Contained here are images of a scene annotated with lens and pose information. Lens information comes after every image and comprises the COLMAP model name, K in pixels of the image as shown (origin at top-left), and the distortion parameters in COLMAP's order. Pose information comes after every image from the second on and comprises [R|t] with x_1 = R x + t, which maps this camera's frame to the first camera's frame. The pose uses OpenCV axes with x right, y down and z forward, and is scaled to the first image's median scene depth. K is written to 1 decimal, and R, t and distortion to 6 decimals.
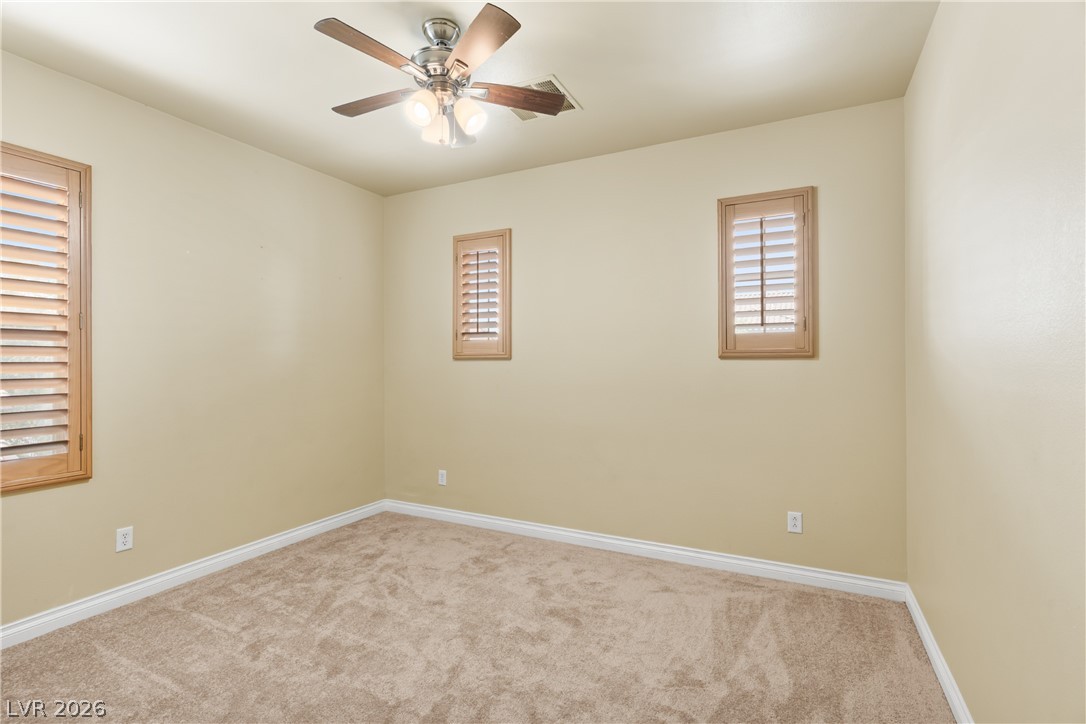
lens RADIAL K [[513.6, 0, 543.0], [0, 513.6, 362.0], [0, 0, 1]] dist [-0.000157, -0.000594]
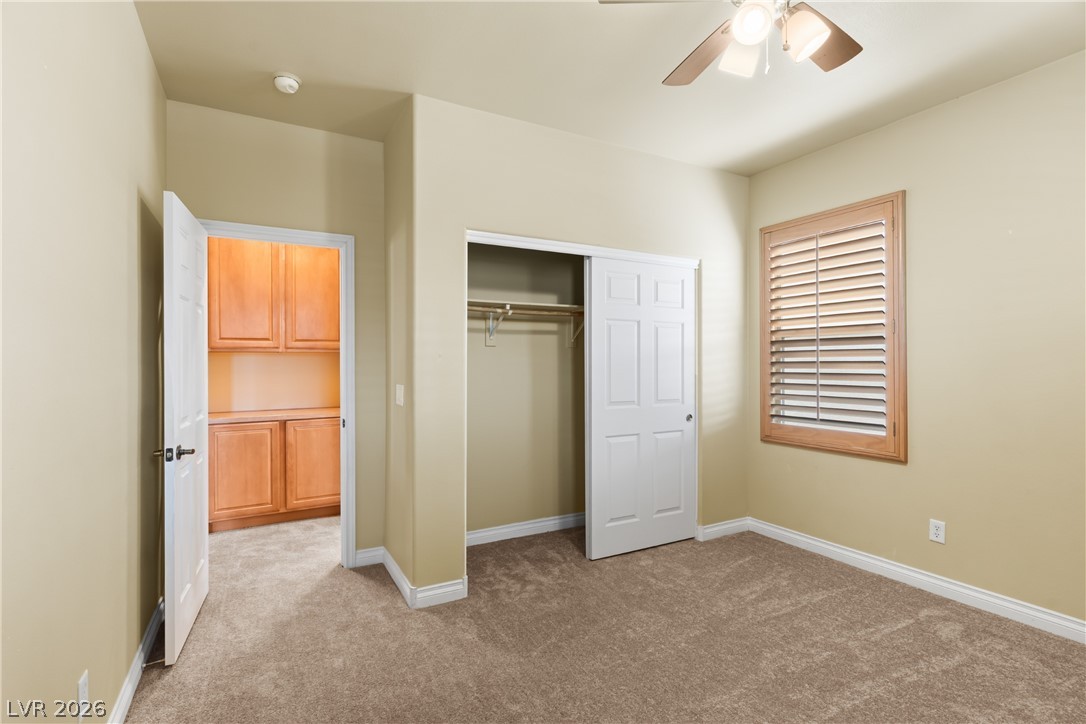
lens RADIAL K [[513.6, 0, 543.0], [0, 513.6, 362.0], [0, 0, 1]] dist [-0.000157, -0.000594]
pose [[-0.560550, 0.004700, -0.828108, 0.523295], [0.000188, 0.999985, 0.005548, -0.004087], [0.828121, 0.002954, -0.560542, 0.979722]]
